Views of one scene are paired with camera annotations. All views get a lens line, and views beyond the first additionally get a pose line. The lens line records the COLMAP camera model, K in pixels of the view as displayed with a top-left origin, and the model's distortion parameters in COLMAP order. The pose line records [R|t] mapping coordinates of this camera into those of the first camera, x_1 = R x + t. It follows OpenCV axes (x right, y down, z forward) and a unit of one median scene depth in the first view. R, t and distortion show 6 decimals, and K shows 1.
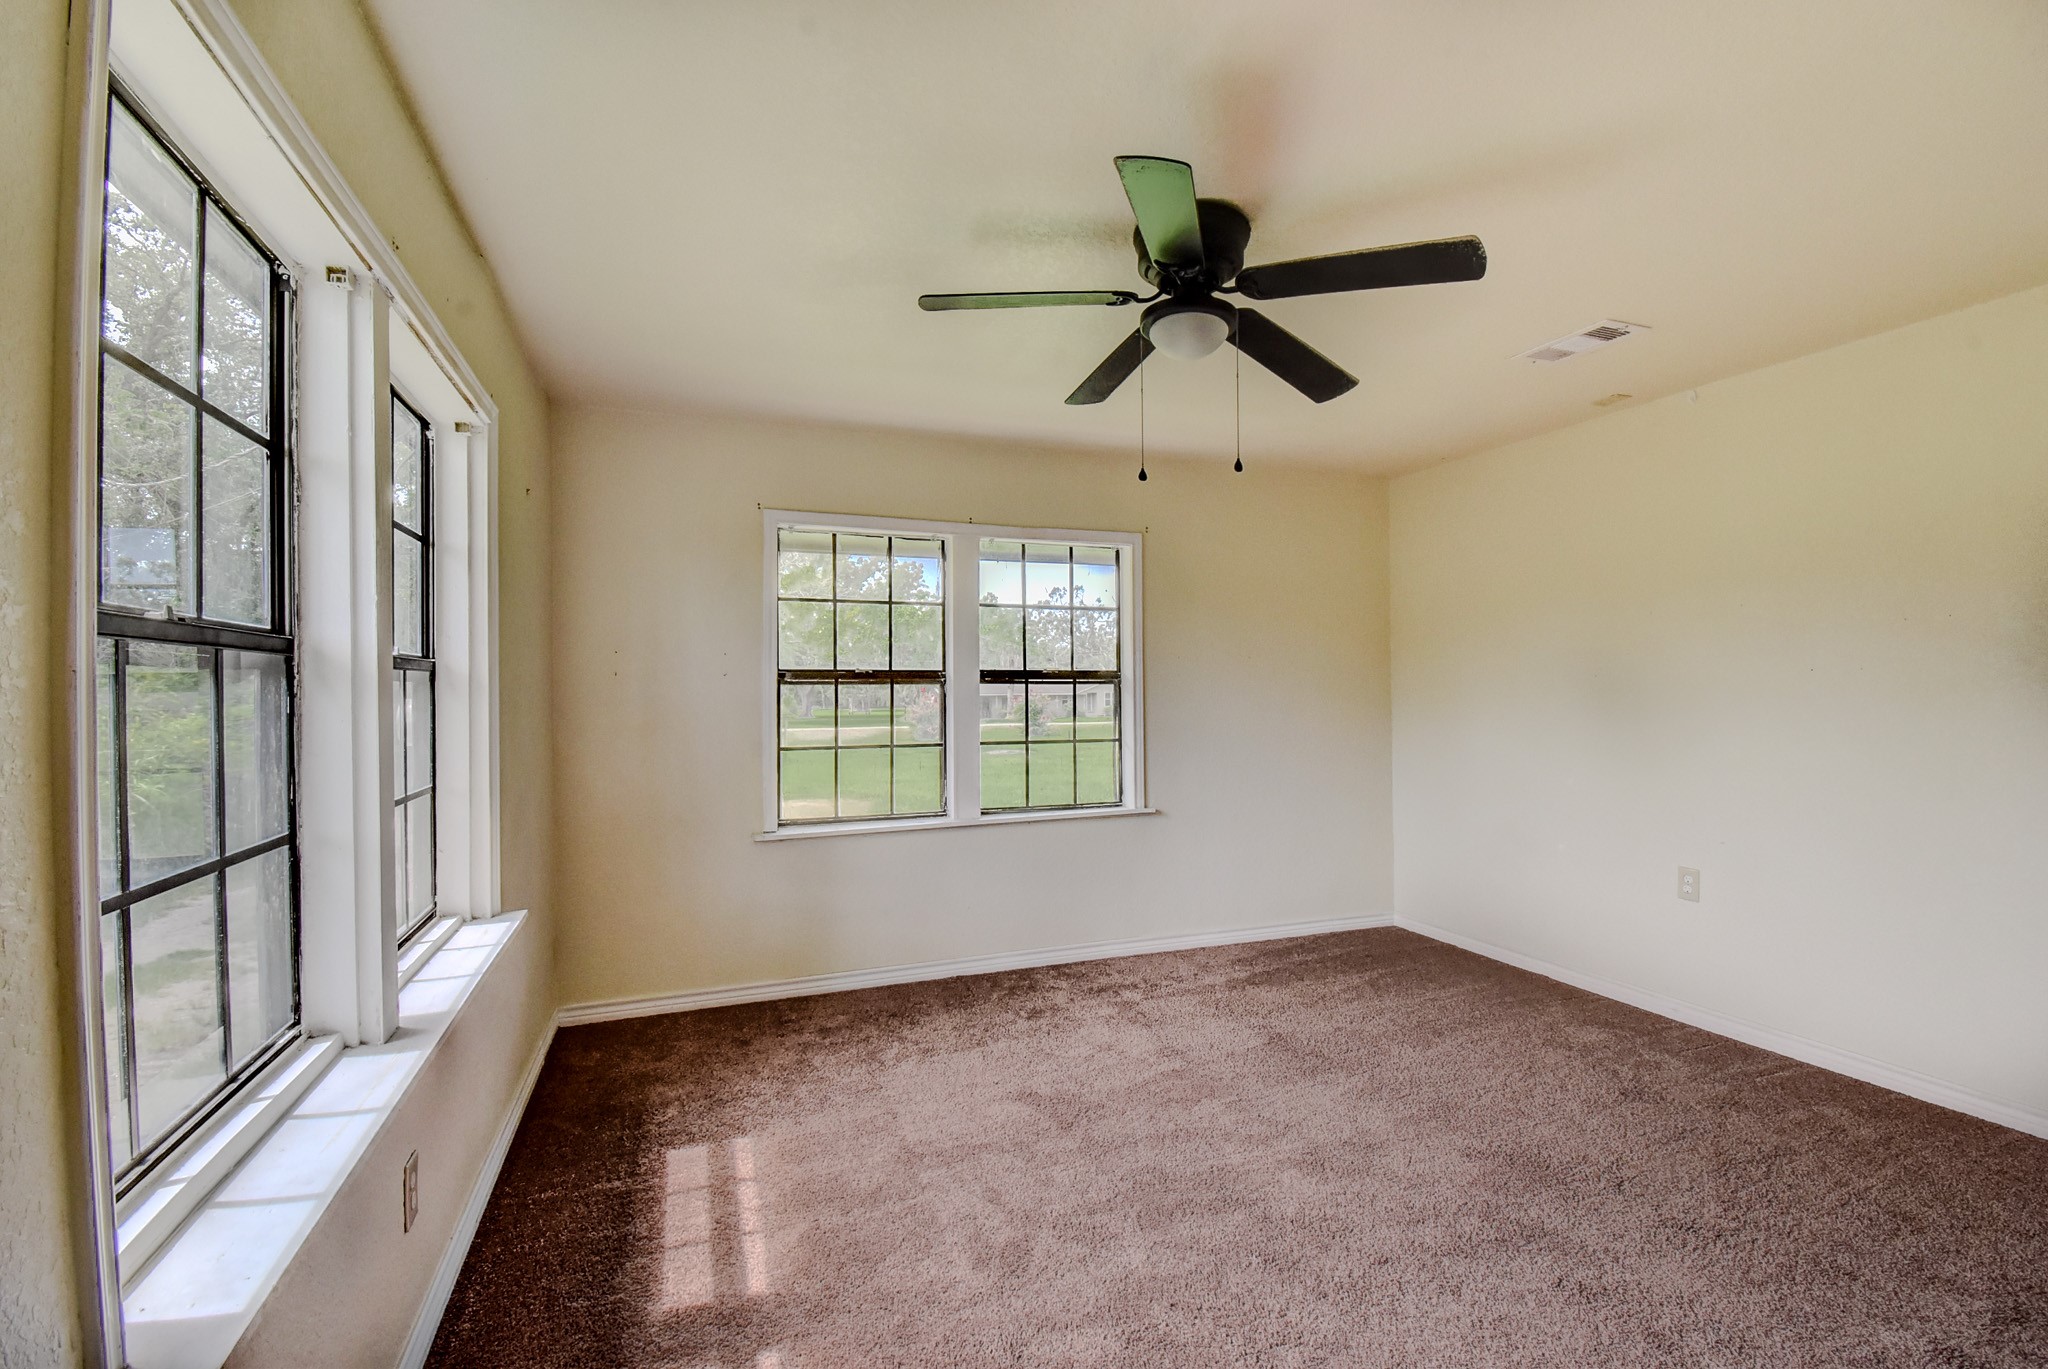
lens RADIAL K [[906.2, 0, 1031.1], [0, 906.2, 685.6], [0, 0, 1]] dist [0.023674, -0.028917]
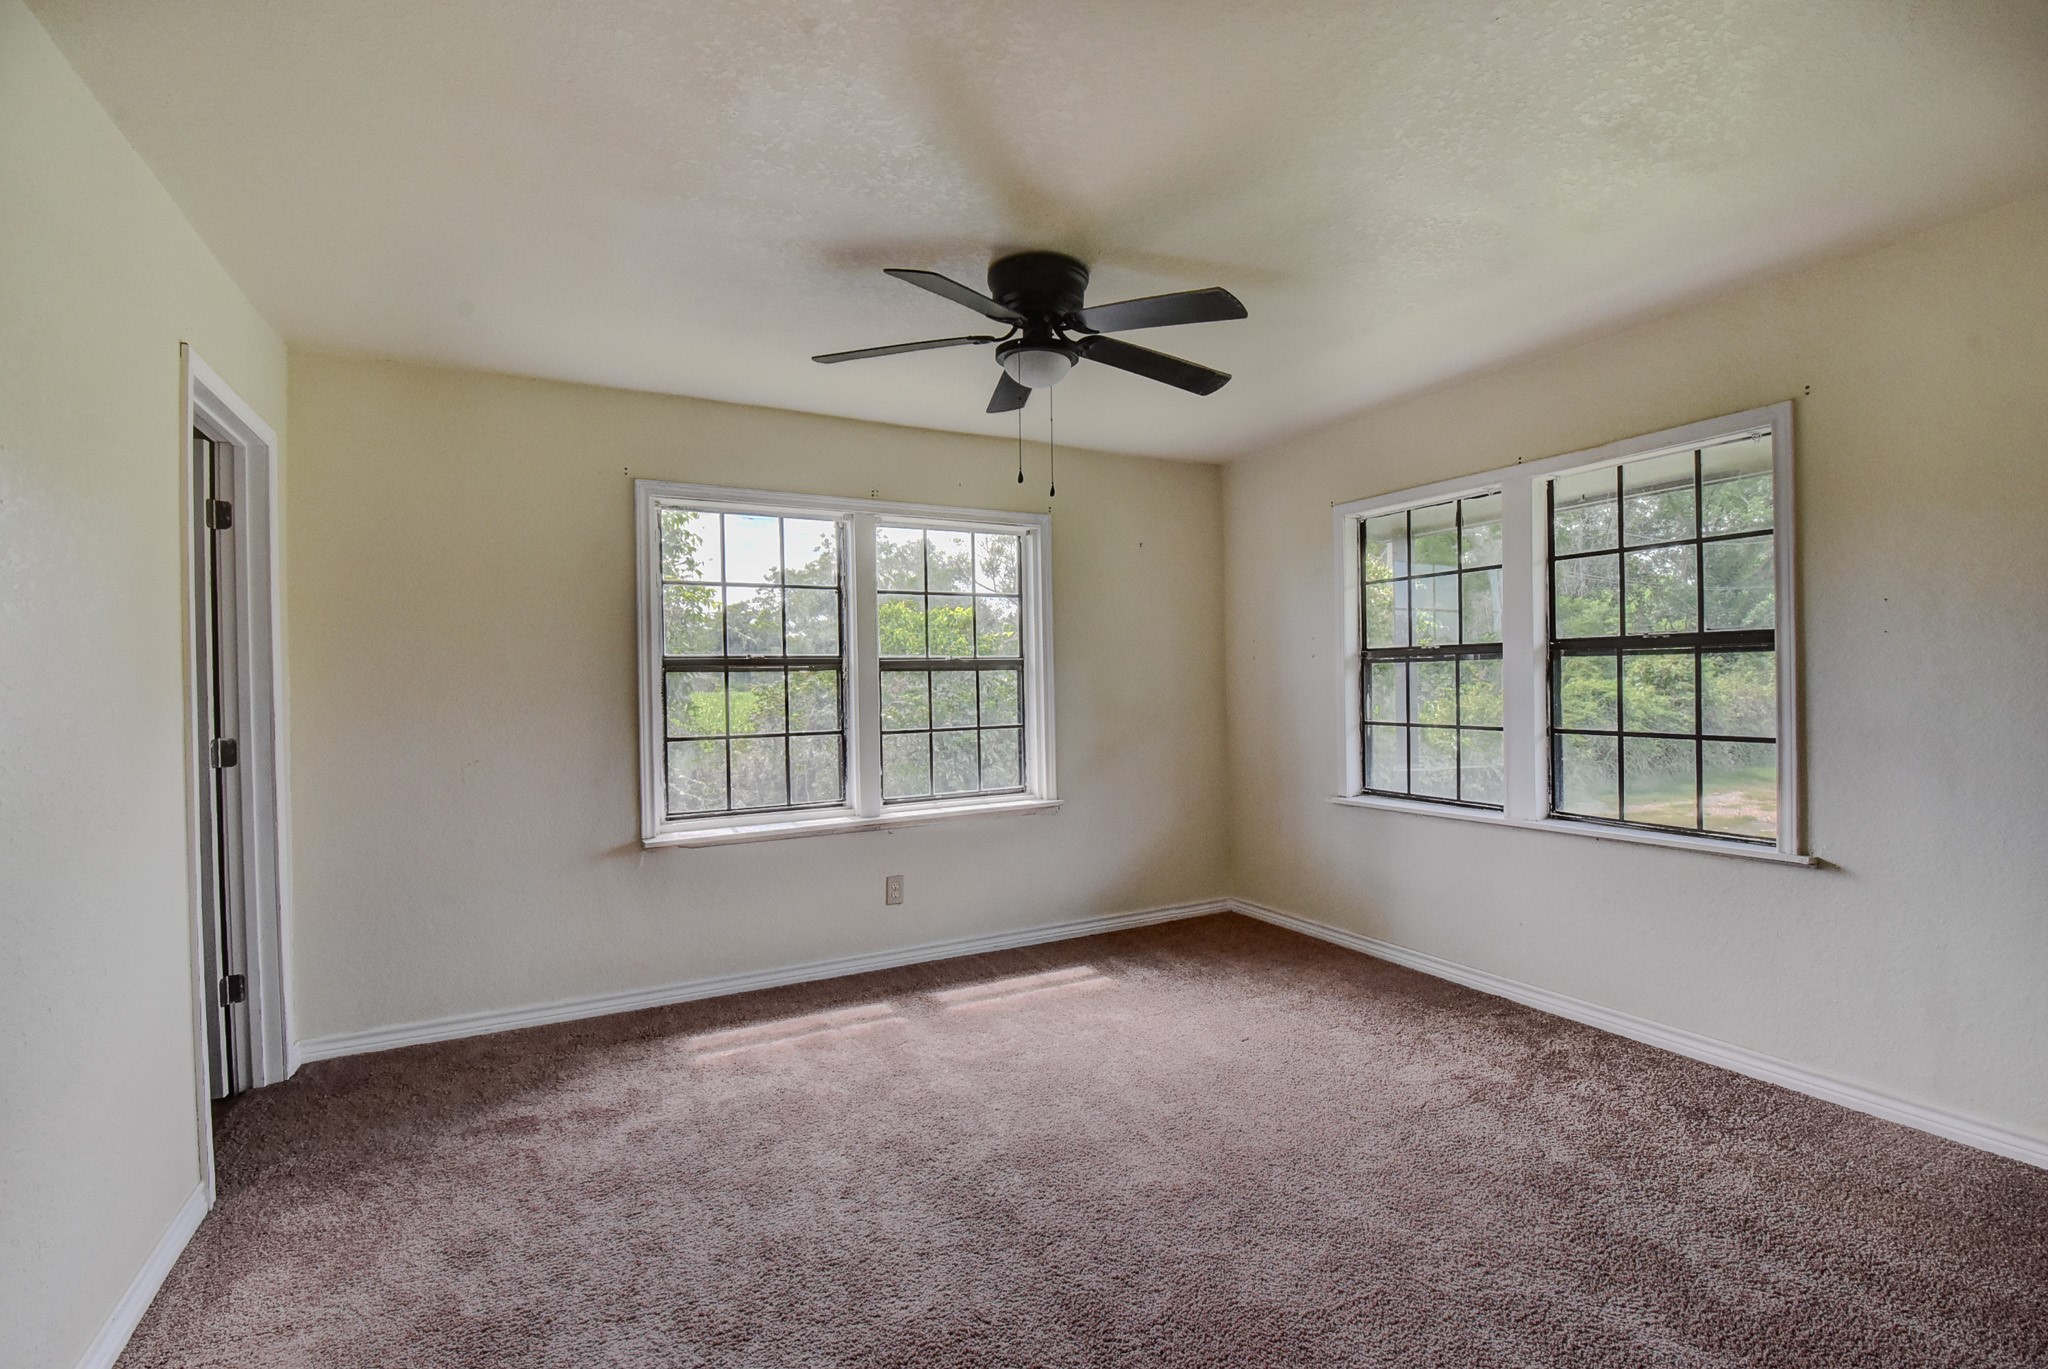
lens RADIAL K [[906.2, 0, 1031.1], [0, 906.2, 685.6], [0, 0, 1]] dist [0.023674, -0.028917]
pose [[0.133008, 0.013379, -0.991025, 1.255028], [0.021247, 0.999641, 0.016347, -0.000250], [0.990887, -0.023230, 0.132676, 0.785865]]
